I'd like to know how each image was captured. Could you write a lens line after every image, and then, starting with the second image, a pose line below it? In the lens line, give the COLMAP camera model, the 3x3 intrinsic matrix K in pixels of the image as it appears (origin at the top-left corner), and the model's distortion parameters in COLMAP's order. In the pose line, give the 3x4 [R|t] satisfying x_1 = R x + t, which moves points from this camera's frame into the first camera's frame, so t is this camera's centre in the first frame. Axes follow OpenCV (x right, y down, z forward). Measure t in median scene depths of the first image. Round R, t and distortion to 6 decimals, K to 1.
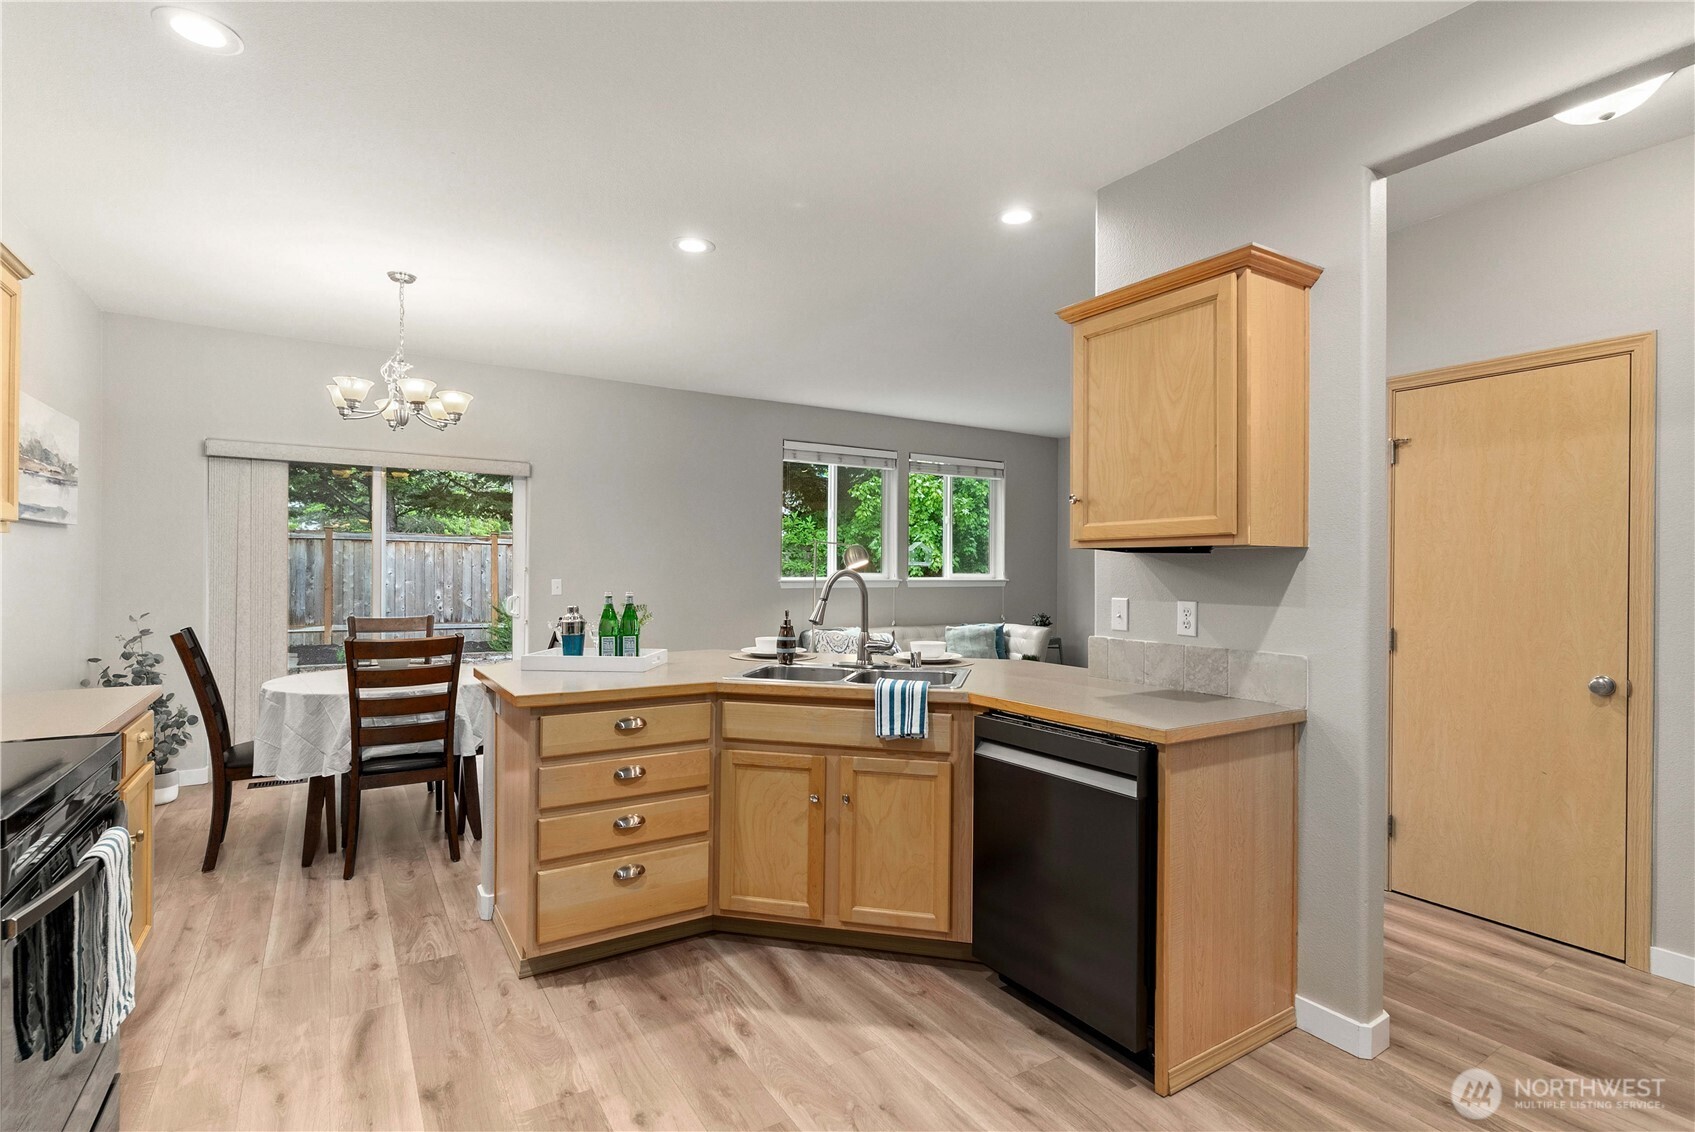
lens RADIAL K [[808.4, 0, 850.4], [0, 808.4, 569.7], [0, 0, 1]] dist [0.001807, 0.000005]
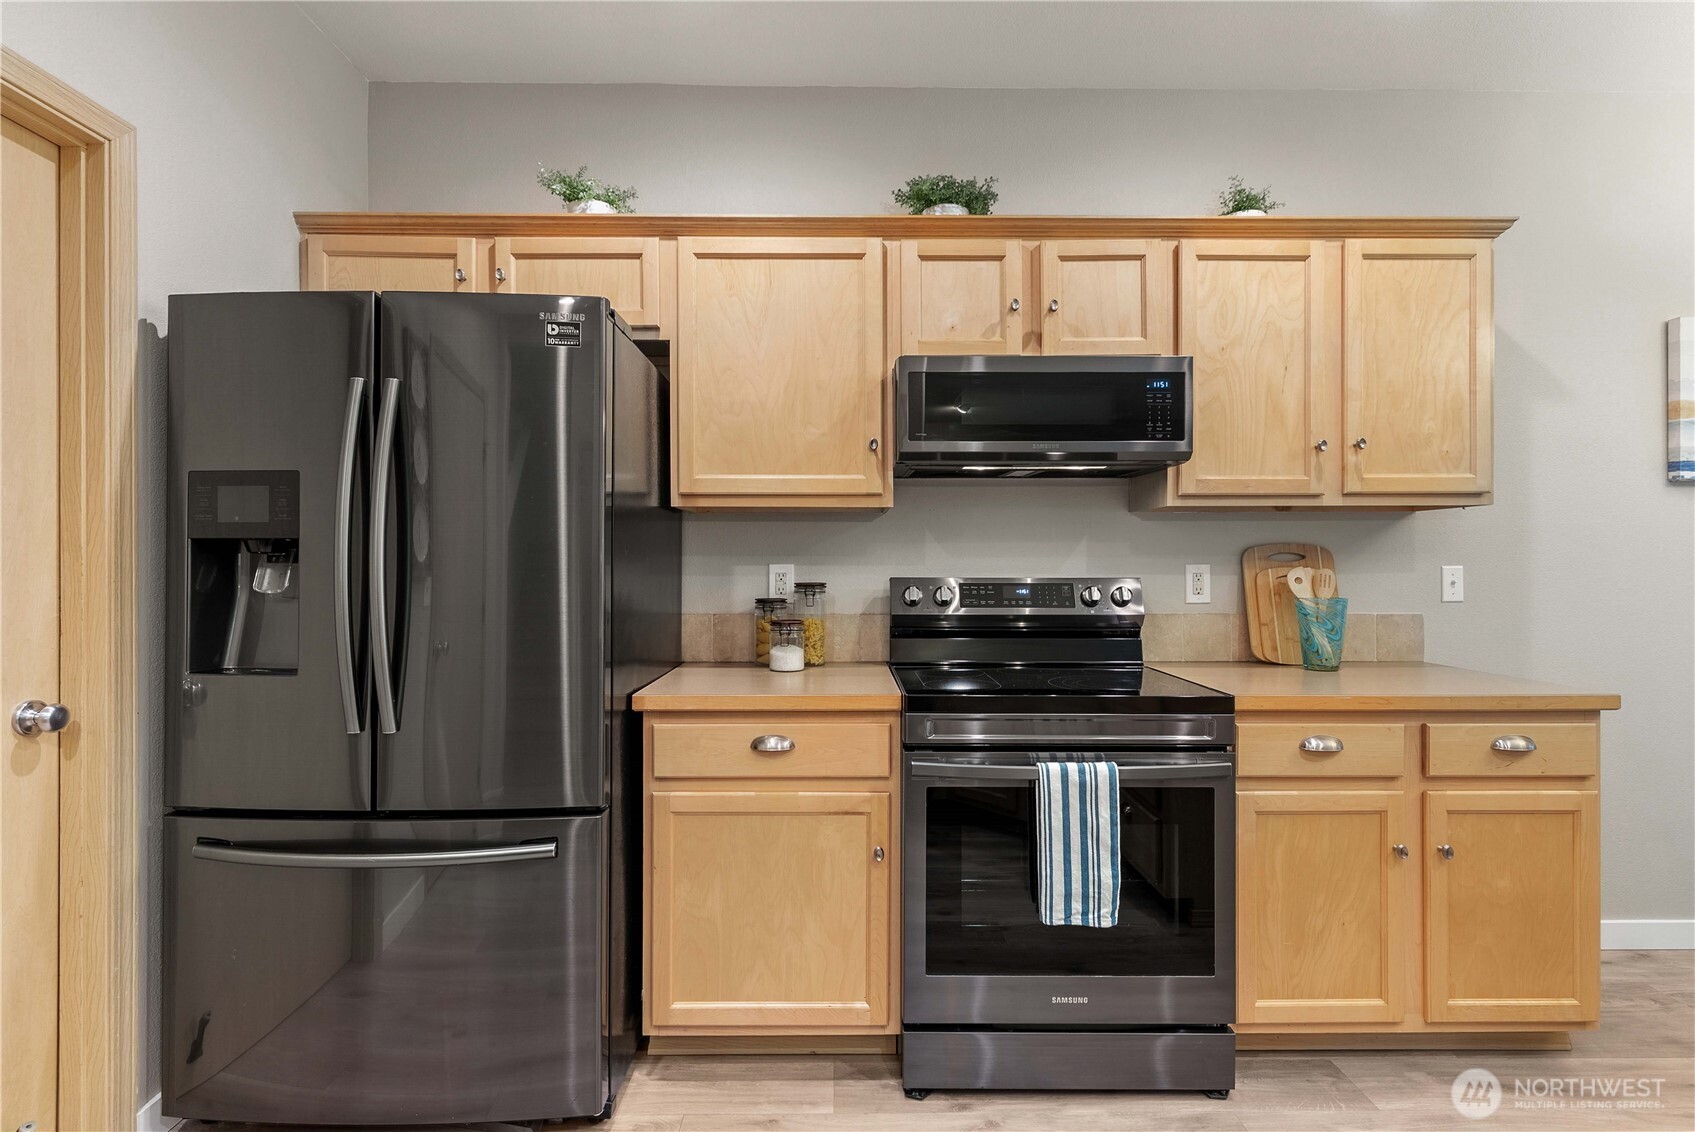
lens RADIAL K [[811.7, 0, 847.5], [0, 811.7, 566.0], [0, 0, 1]] dist [0.002854, 0.000058]
pose [[-0.525737, -0.008949, -0.850600, 0.134313], [-0.004506, 0.999960, -0.007735, 0.029529], [0.850635, -0.000234, -0.525757, 0.685527]]
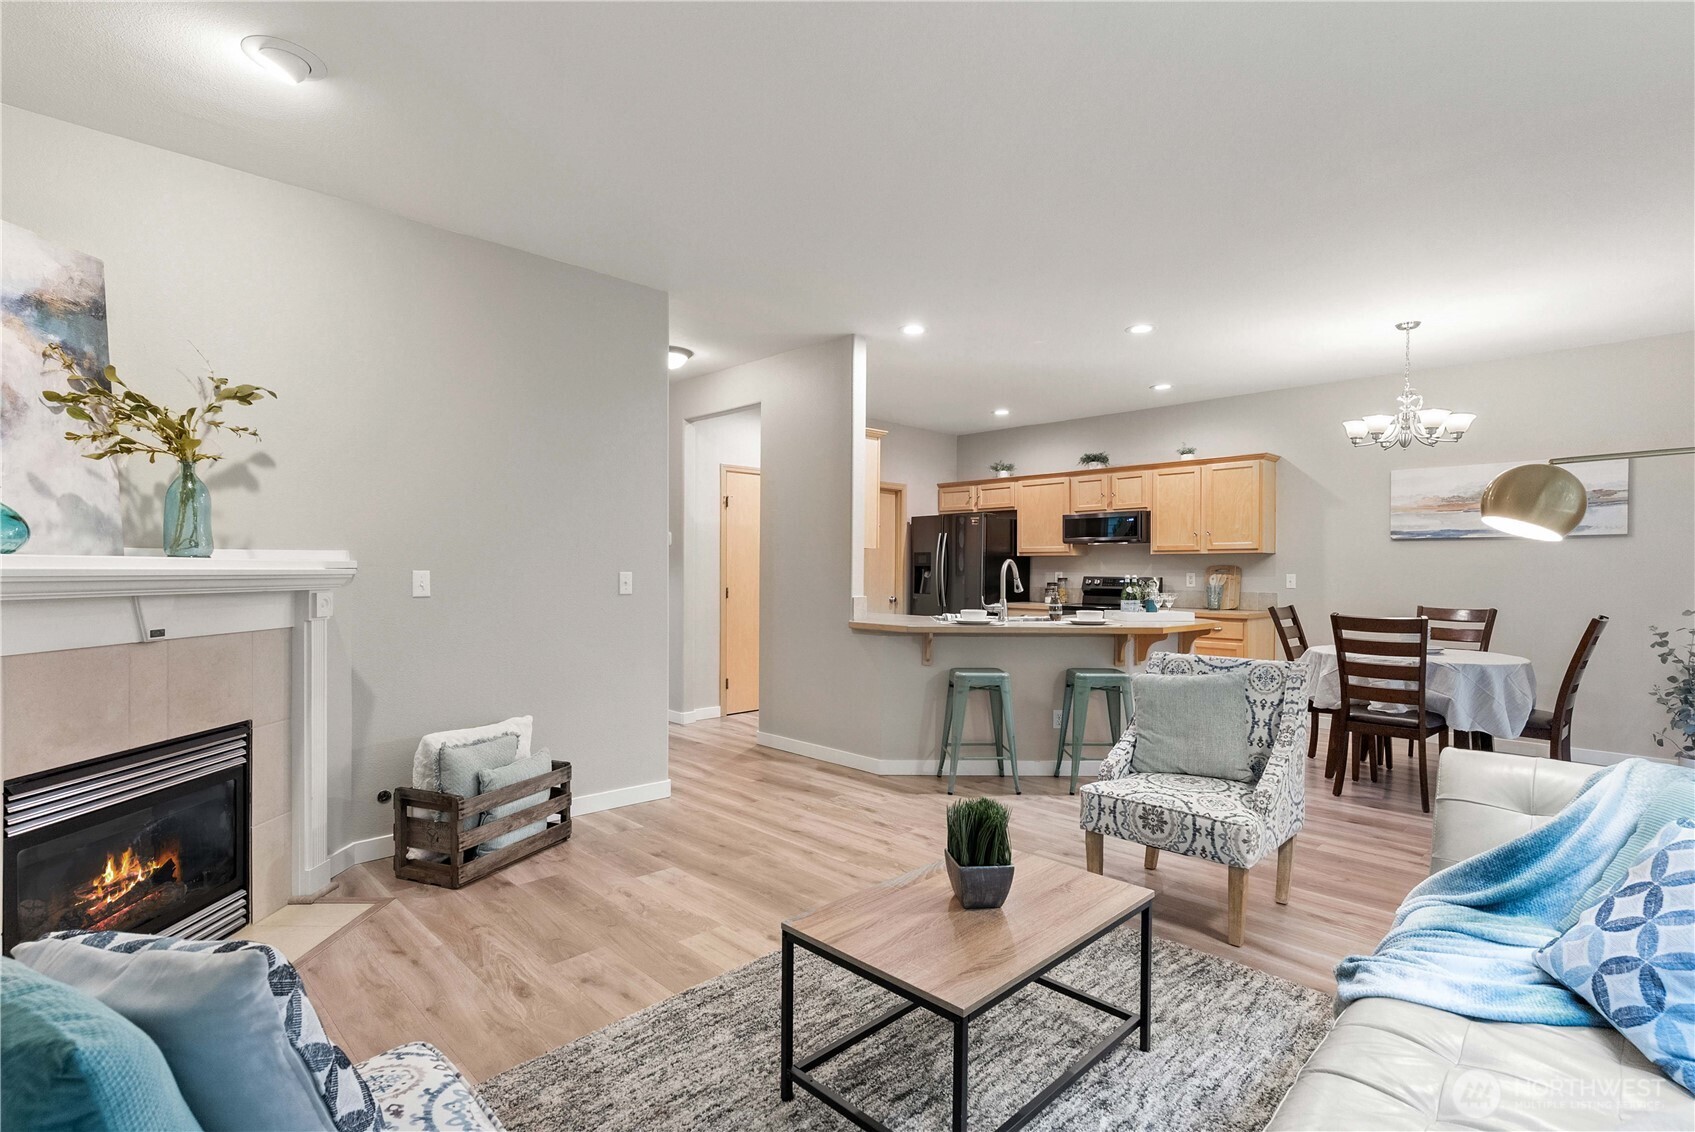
lens RADIAL K [[812.1, 0, 847.3], [0, 812.1, 581.5], [0, 0, 1]] dist [0.001544, 0.000197]
pose [[-0.979056, -0.012208, -0.203223, 0.686994], [-0.014919, 0.999819, 0.011814, 0.031227], [0.203042, 0.014598, -0.979061, 2.689761]]
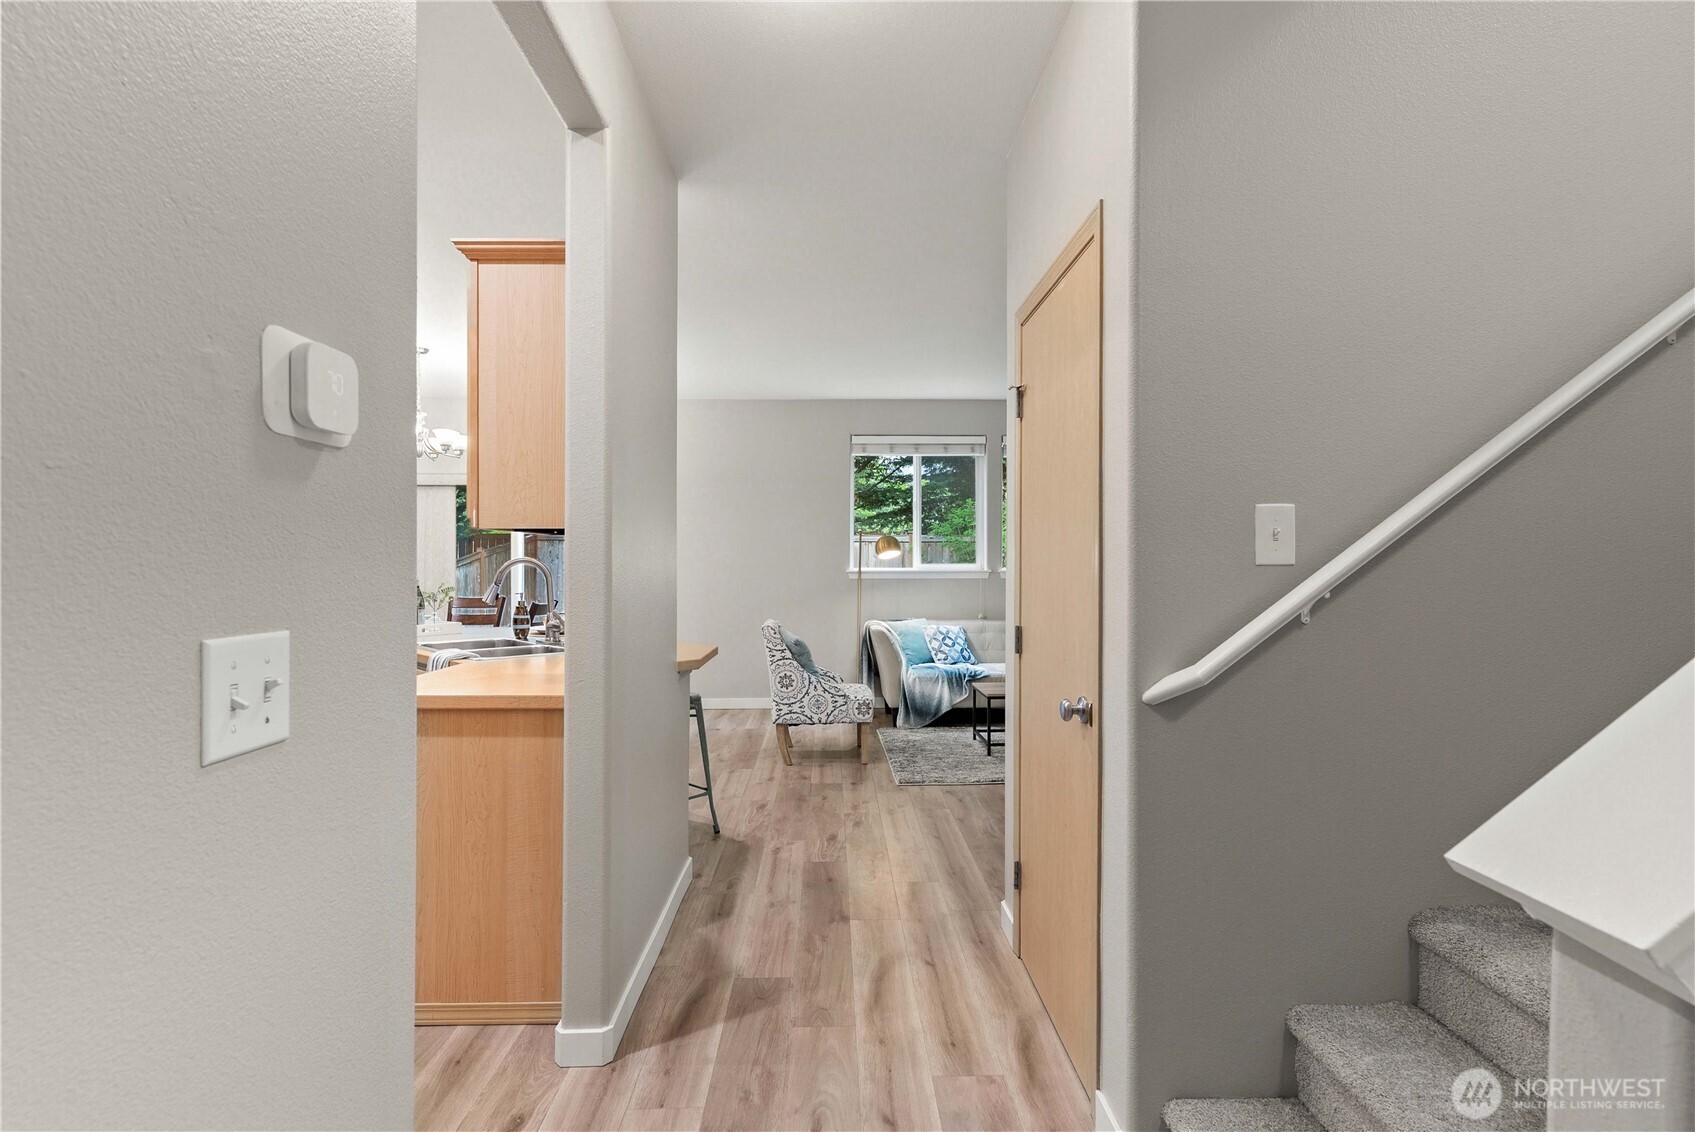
lens RADIAL K [[807.2, 0, 850.3], [0, 807.2, 565.1], [0, 0, 1]] dist [0.002065, 0.000771]
pose [[0.854666, -0.007275, -0.519127, 1.042992], [0.007246, 0.999972, -0.002084, 0.017422], [0.519128, -0.001980, 0.854694, 0.271710]]
